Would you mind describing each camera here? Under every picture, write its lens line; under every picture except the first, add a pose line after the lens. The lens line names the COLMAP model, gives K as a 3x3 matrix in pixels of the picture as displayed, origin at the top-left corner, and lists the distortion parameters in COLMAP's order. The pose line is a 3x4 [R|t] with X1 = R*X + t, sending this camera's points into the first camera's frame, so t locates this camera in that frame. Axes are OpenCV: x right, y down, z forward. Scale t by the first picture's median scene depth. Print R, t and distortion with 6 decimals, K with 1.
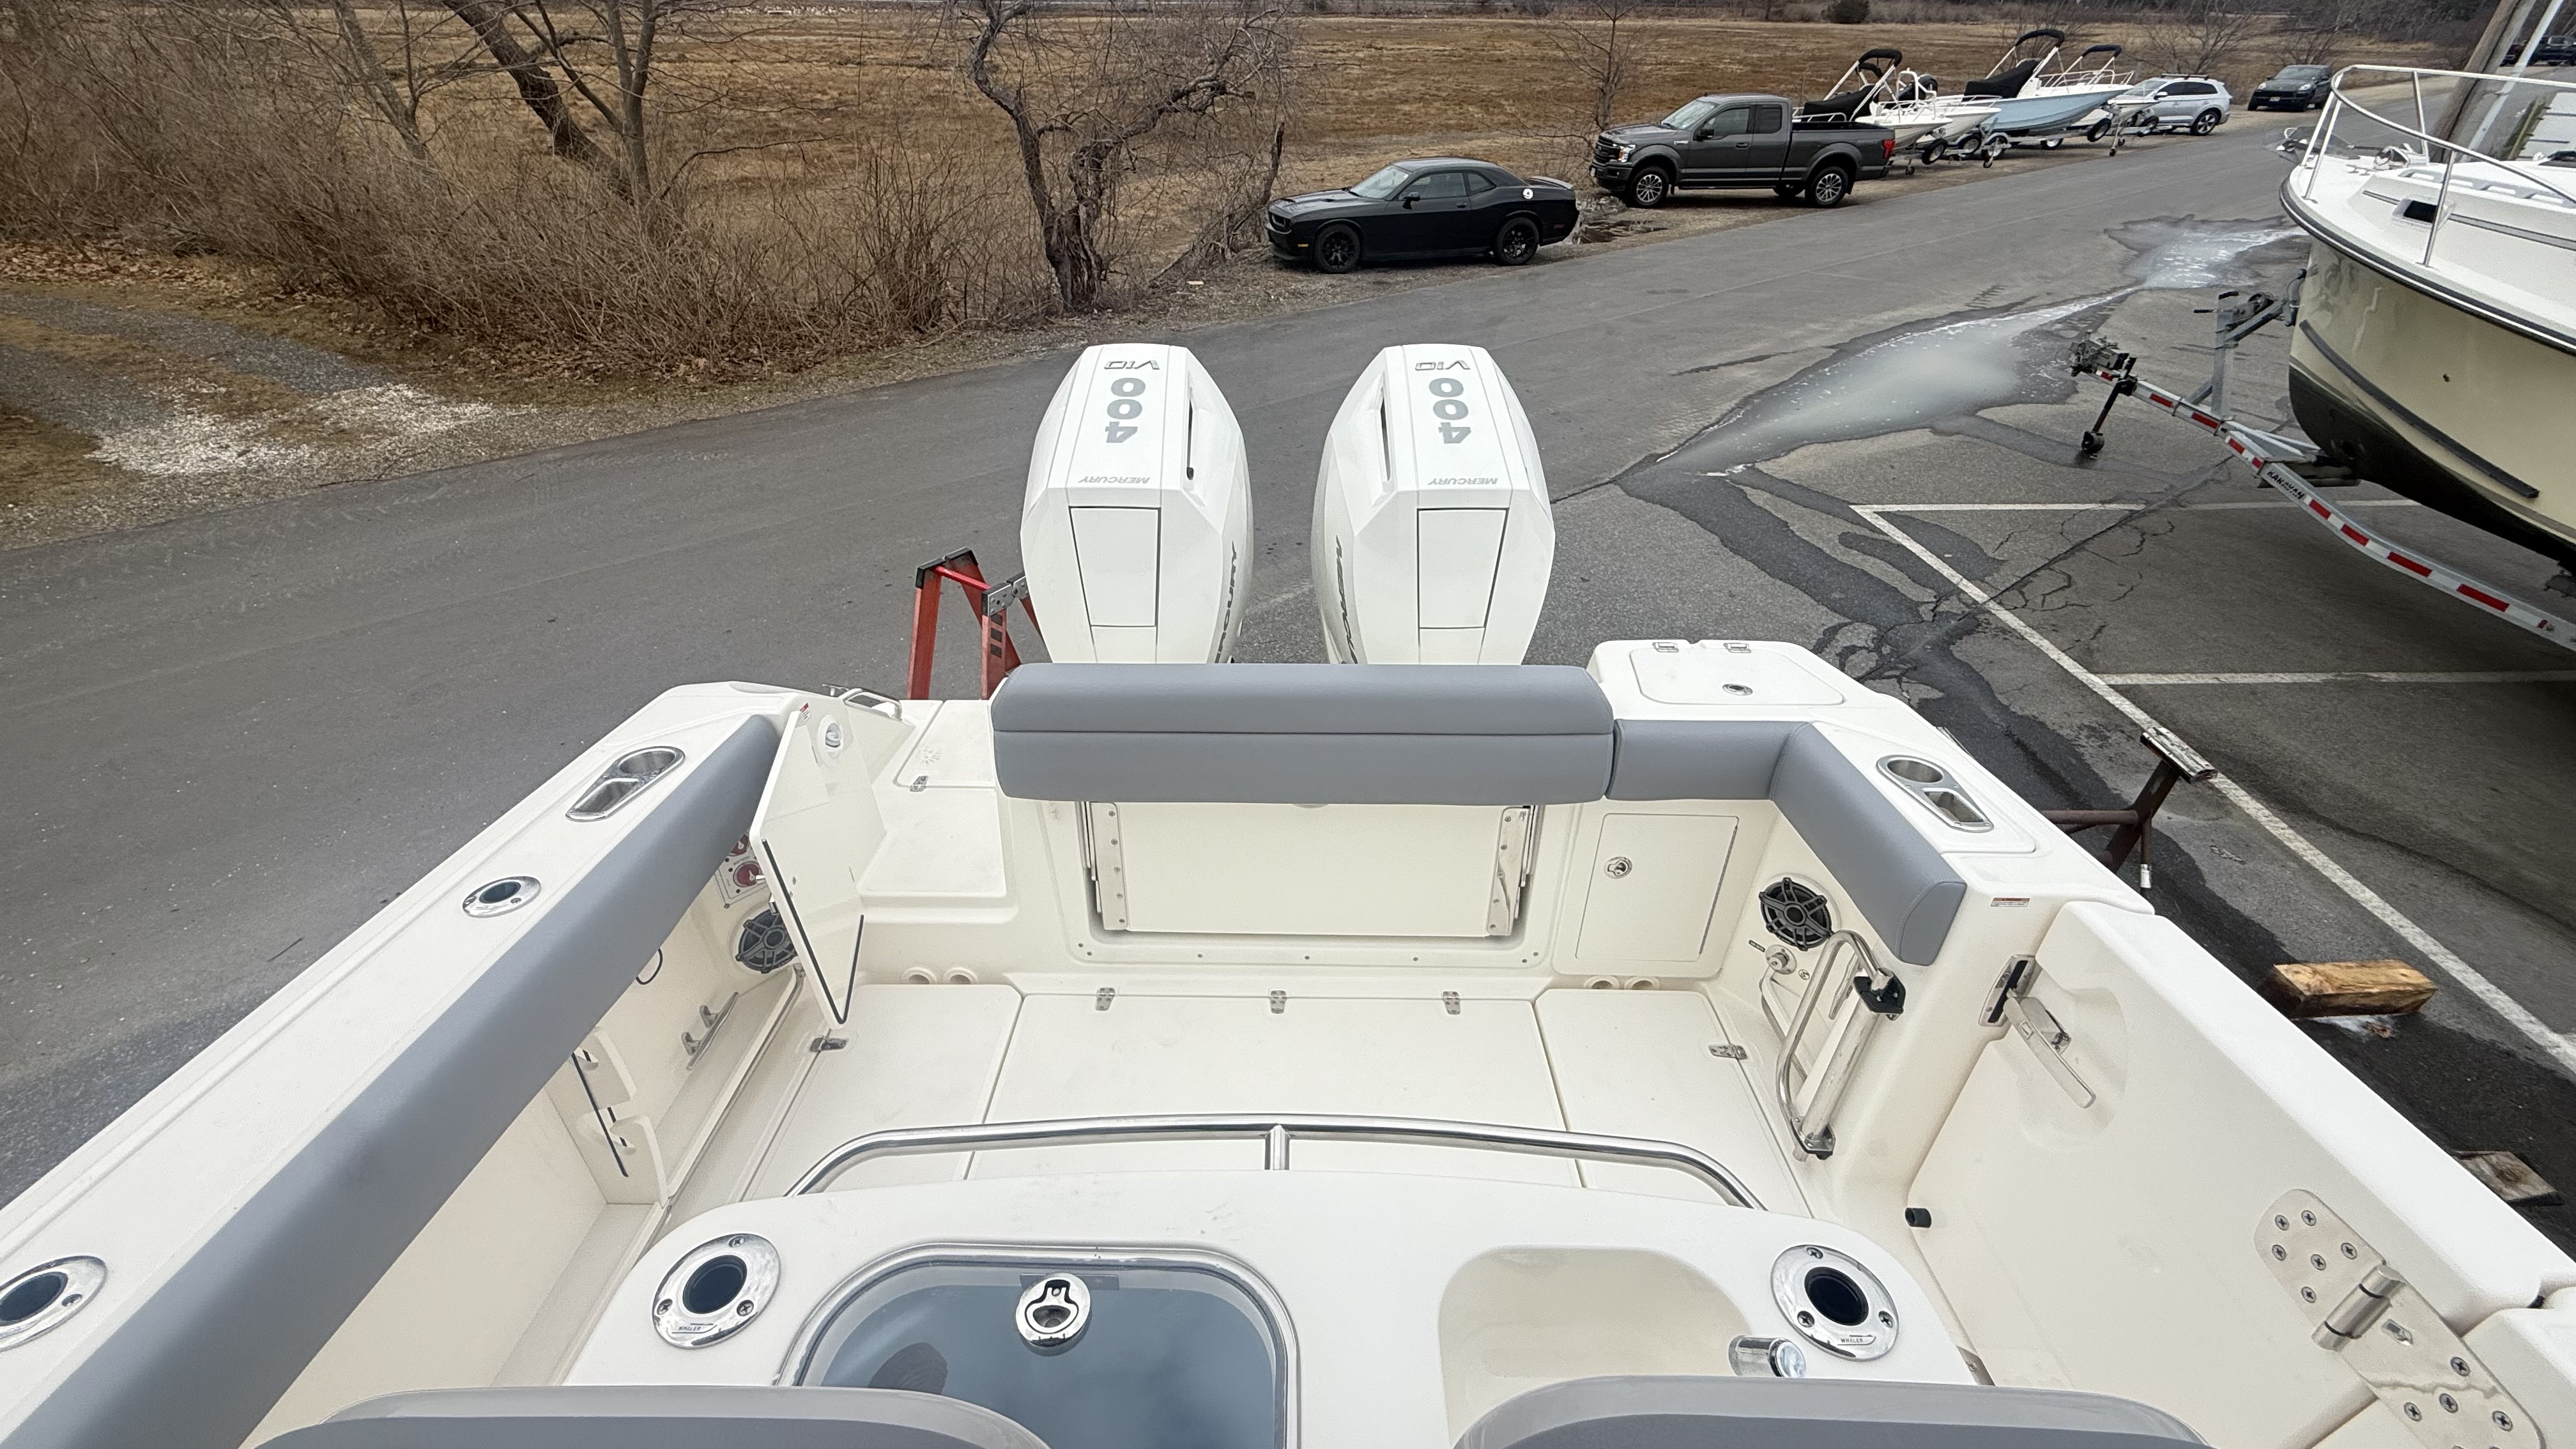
lens RADIAL K [[1024.8, 0, 1287.4], [0, 1024.8, 726.8], [0, 0, 1]] dist [-0.000718, 0.000040]
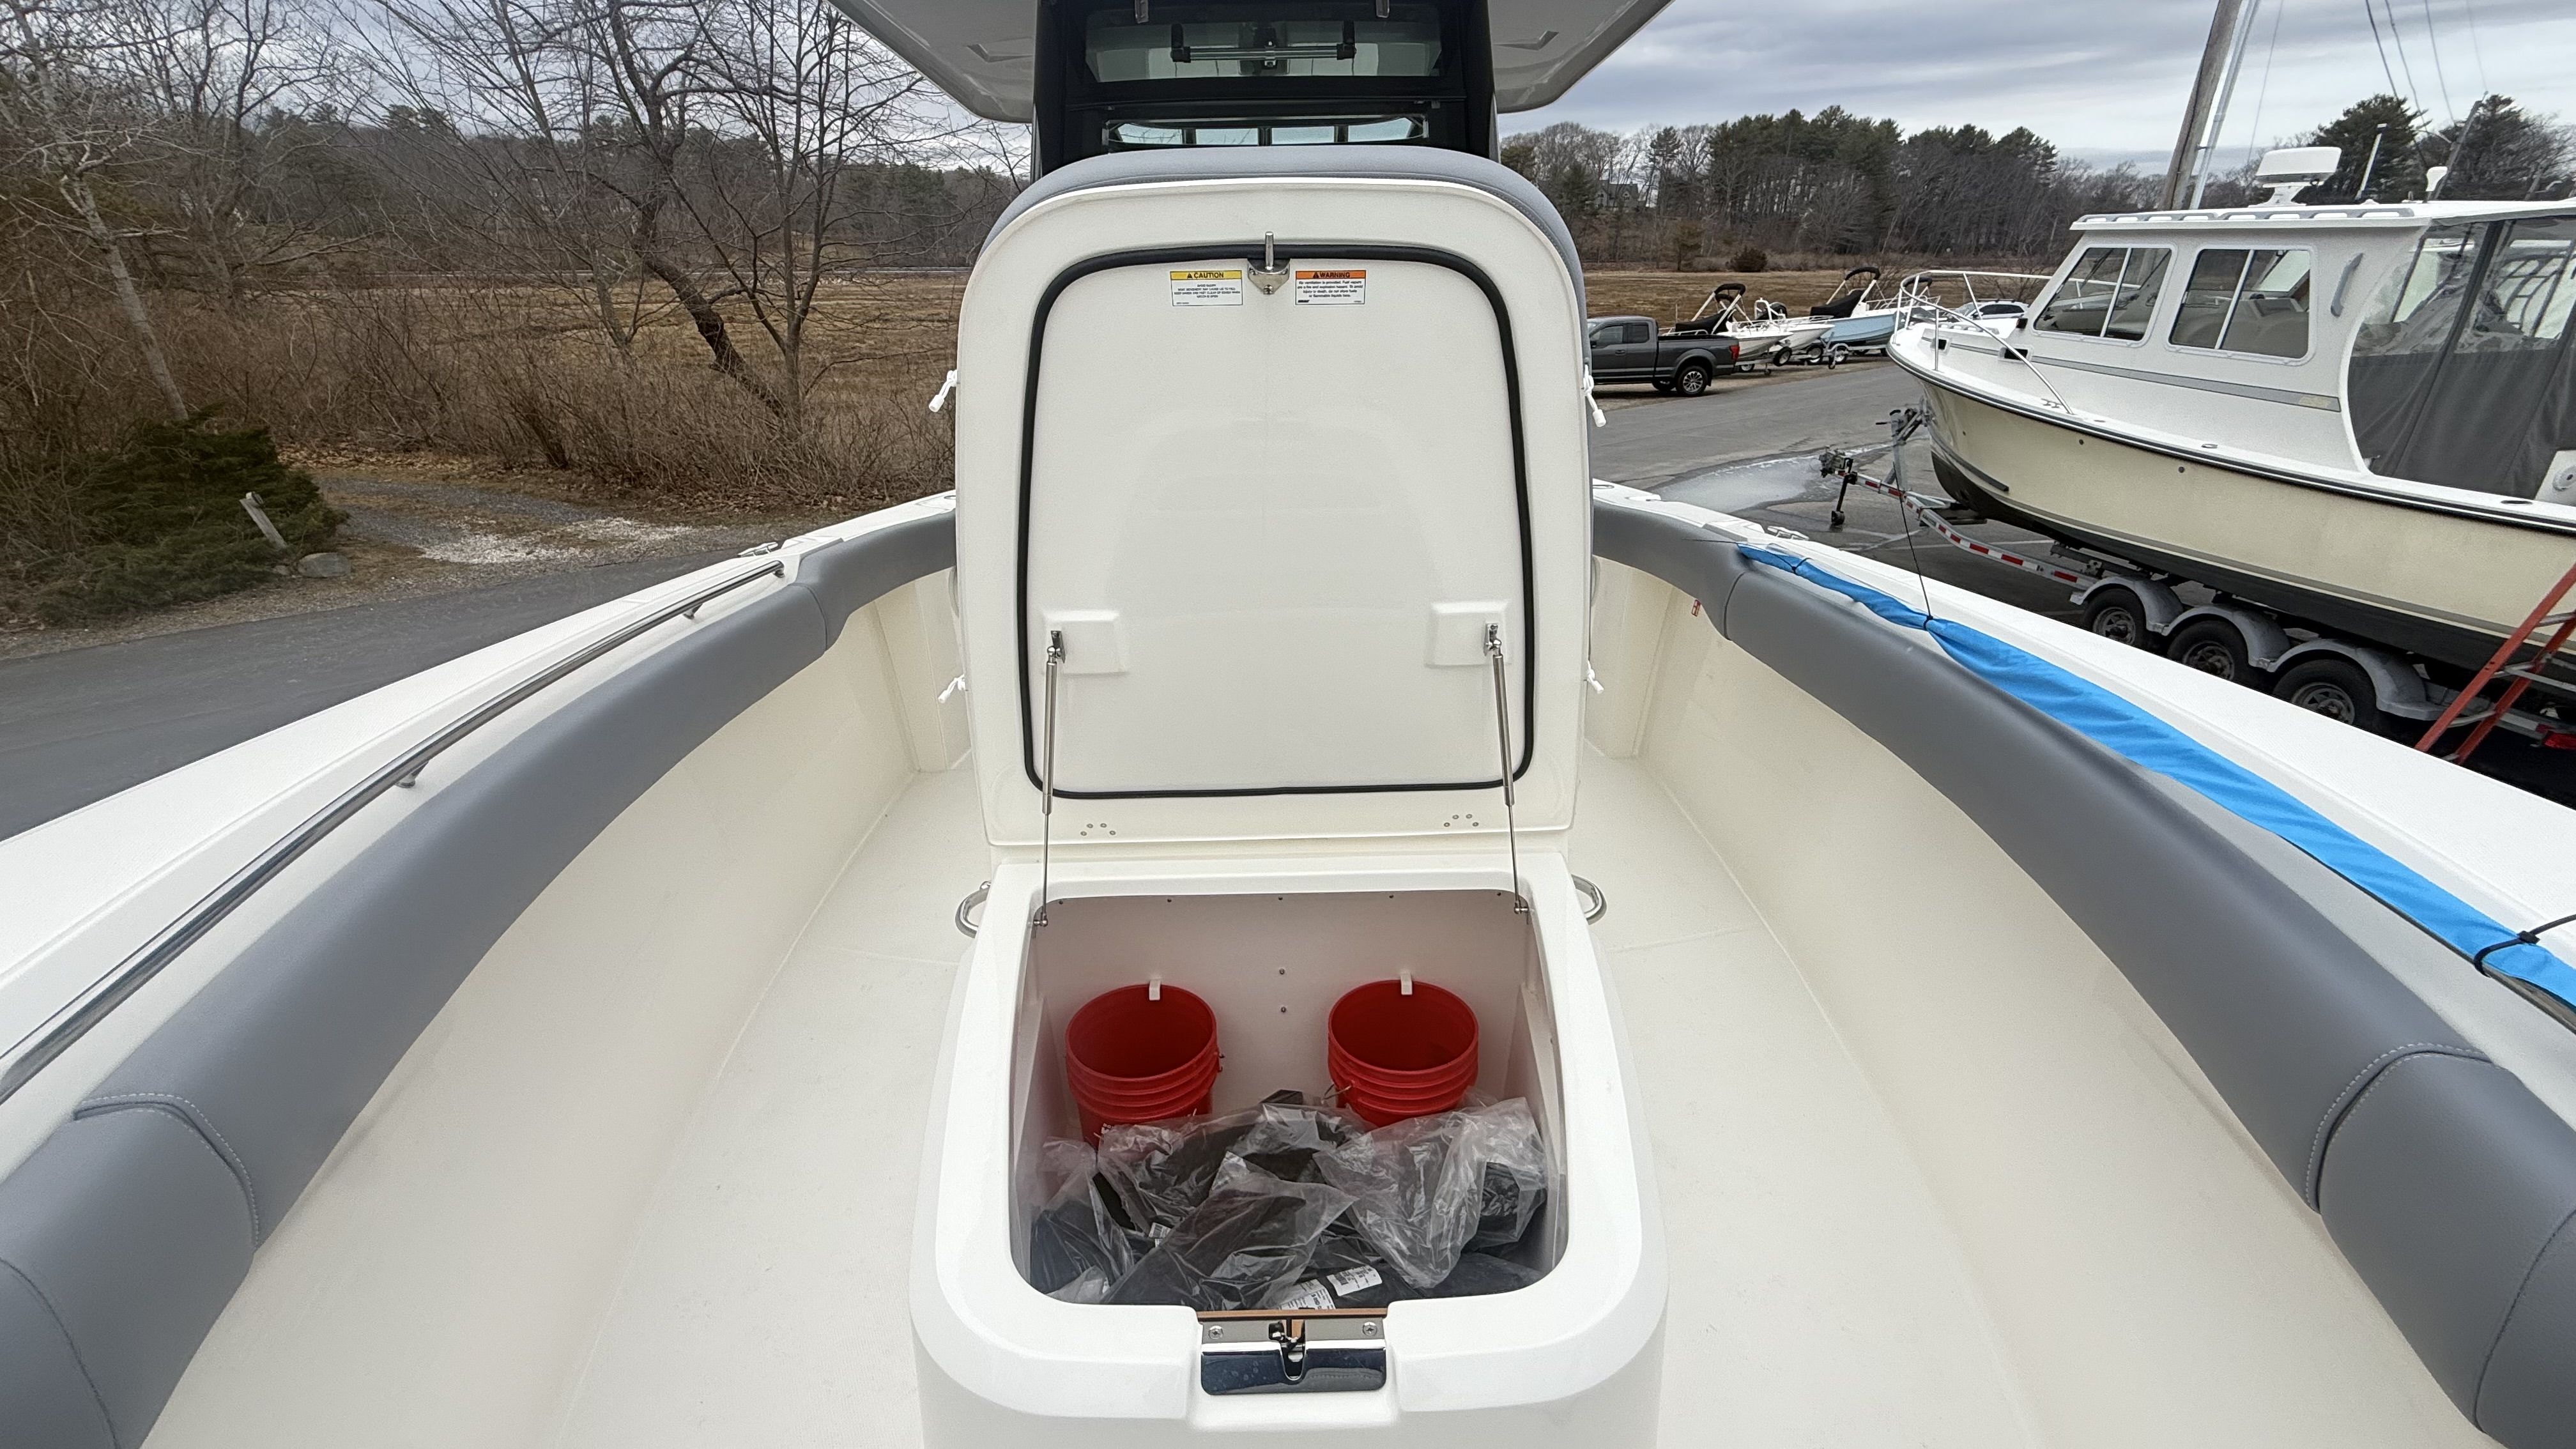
lens RADIAL K [[1024.8, 0, 1287.4], [0, 1024.8, 726.8], [0, 0, 1]] dist [-0.000718, 0.000040]
pose [[0.999461, -0.028511, 0.016274, -0.005152], [0.031108, 0.980907, -0.191971, 0.198793], [-0.010490, 0.192374, 0.981266, -0.256063]]
